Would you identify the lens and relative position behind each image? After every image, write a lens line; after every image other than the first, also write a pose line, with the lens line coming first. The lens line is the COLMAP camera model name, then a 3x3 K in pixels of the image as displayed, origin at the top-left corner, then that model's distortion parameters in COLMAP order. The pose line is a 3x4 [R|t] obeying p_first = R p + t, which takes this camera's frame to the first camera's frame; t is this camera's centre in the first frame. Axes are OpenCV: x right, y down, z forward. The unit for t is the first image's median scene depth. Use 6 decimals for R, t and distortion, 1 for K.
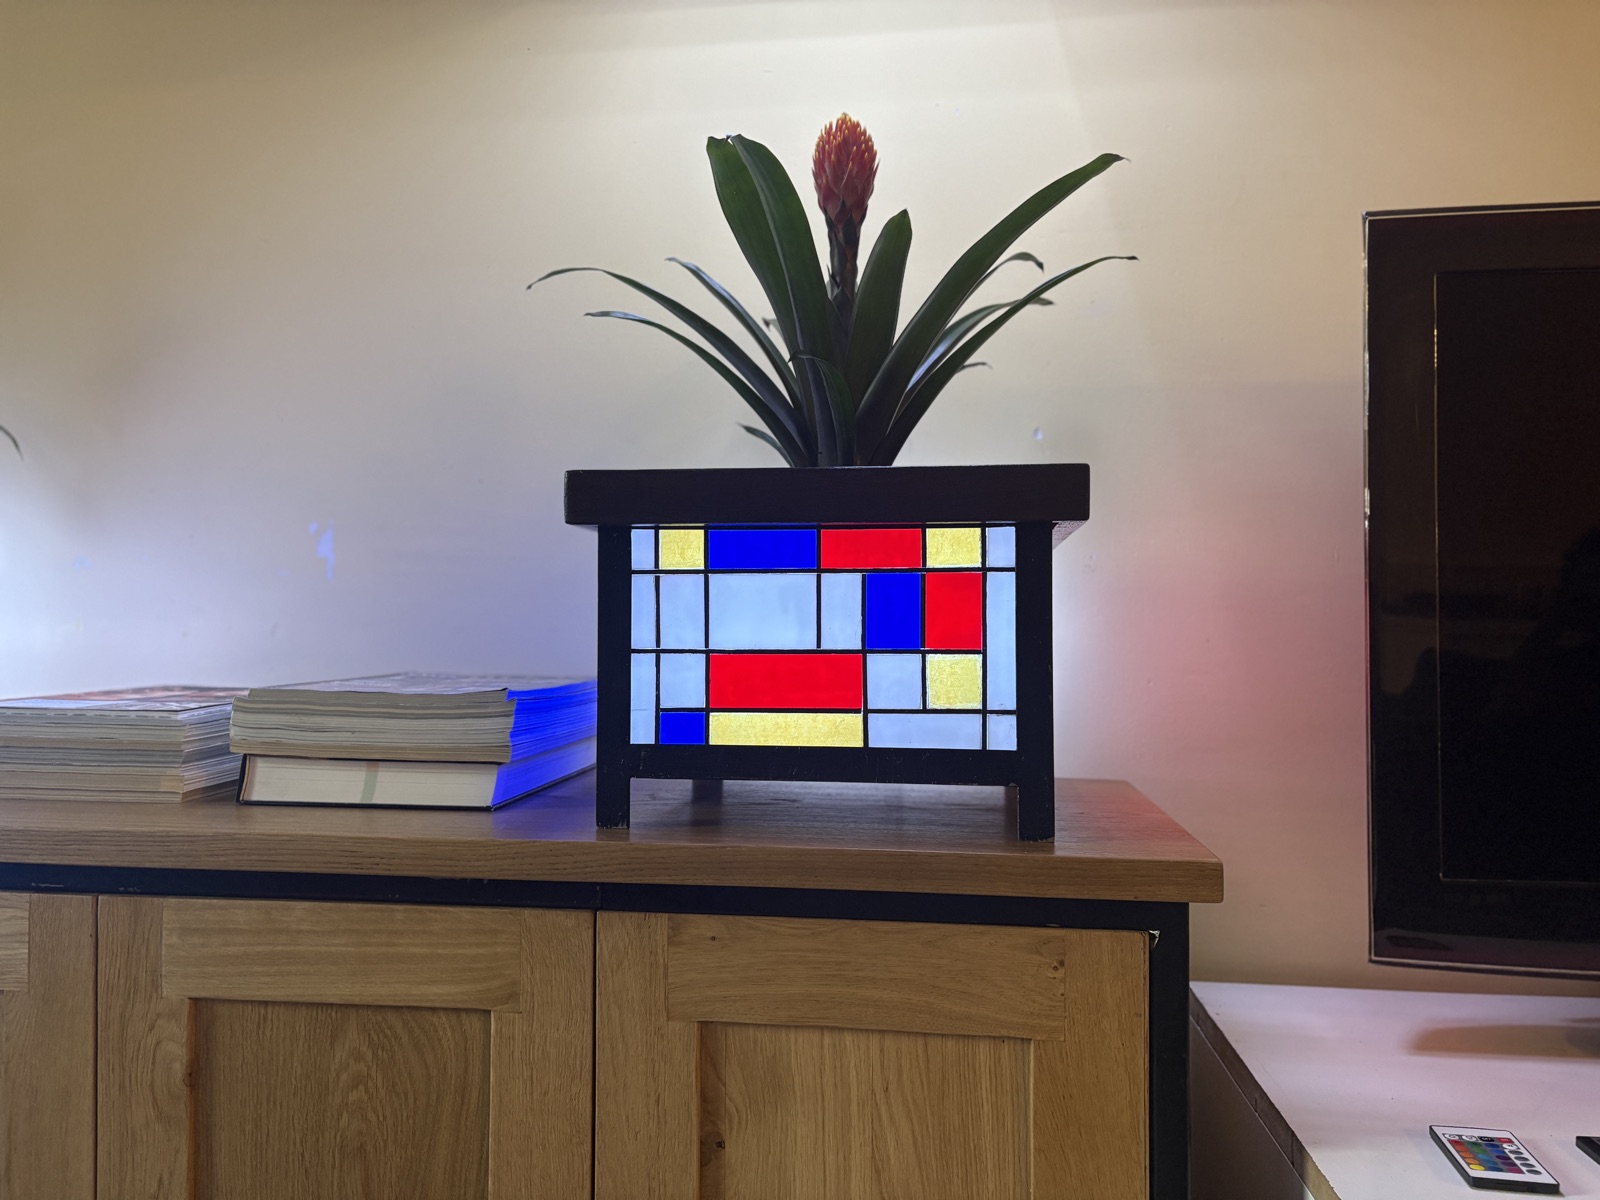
lens RADIAL K [[1208.3, 0, 800.0], [0, 1208.3, 600.0], [0, 0, 1]] dist [0.045886, -0.068761]
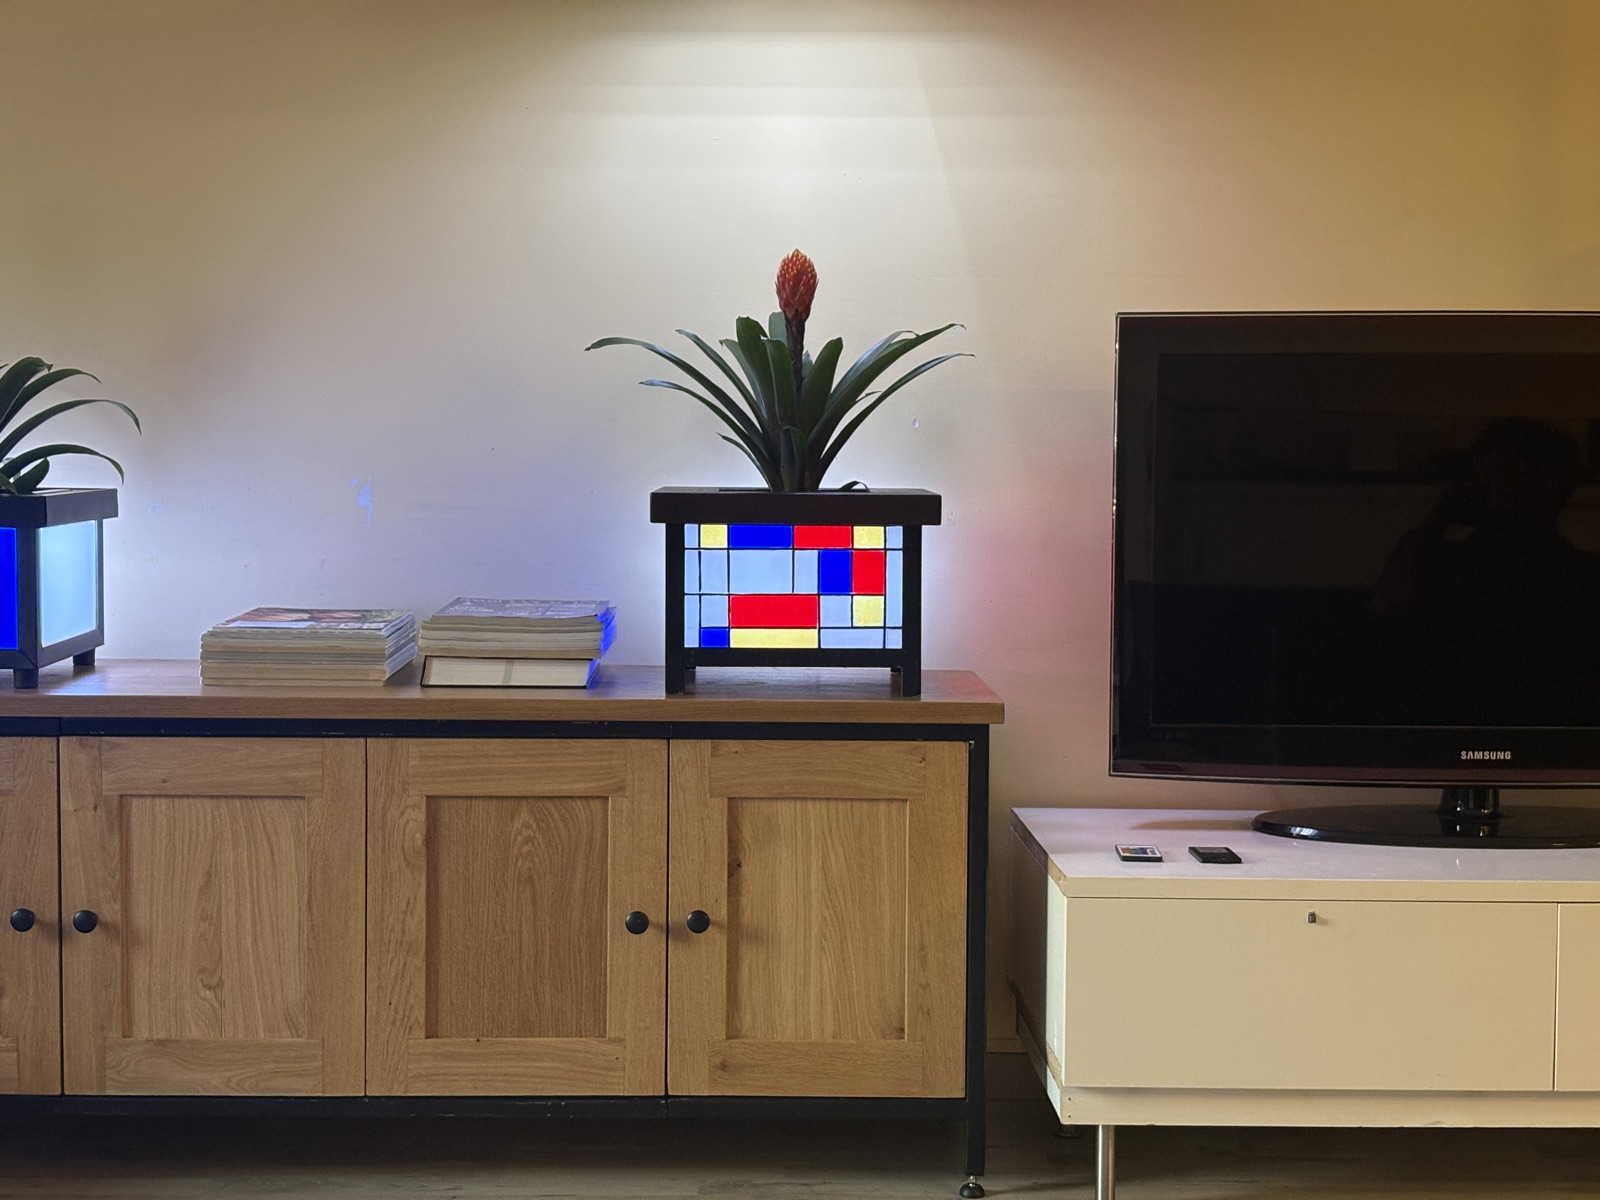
lens RADIAL K [[2461.1, 0, 800.5], [0, 2461.1, 537.1], [0, 0, 1]] dist [0.011068, 0.011249]
pose [[0.989594, -0.002539, 0.143866, -0.488966], [-0.007116, 0.997757, 0.066555, -0.279902], [-0.143712, -0.066886, 0.987357, -2.545517]]
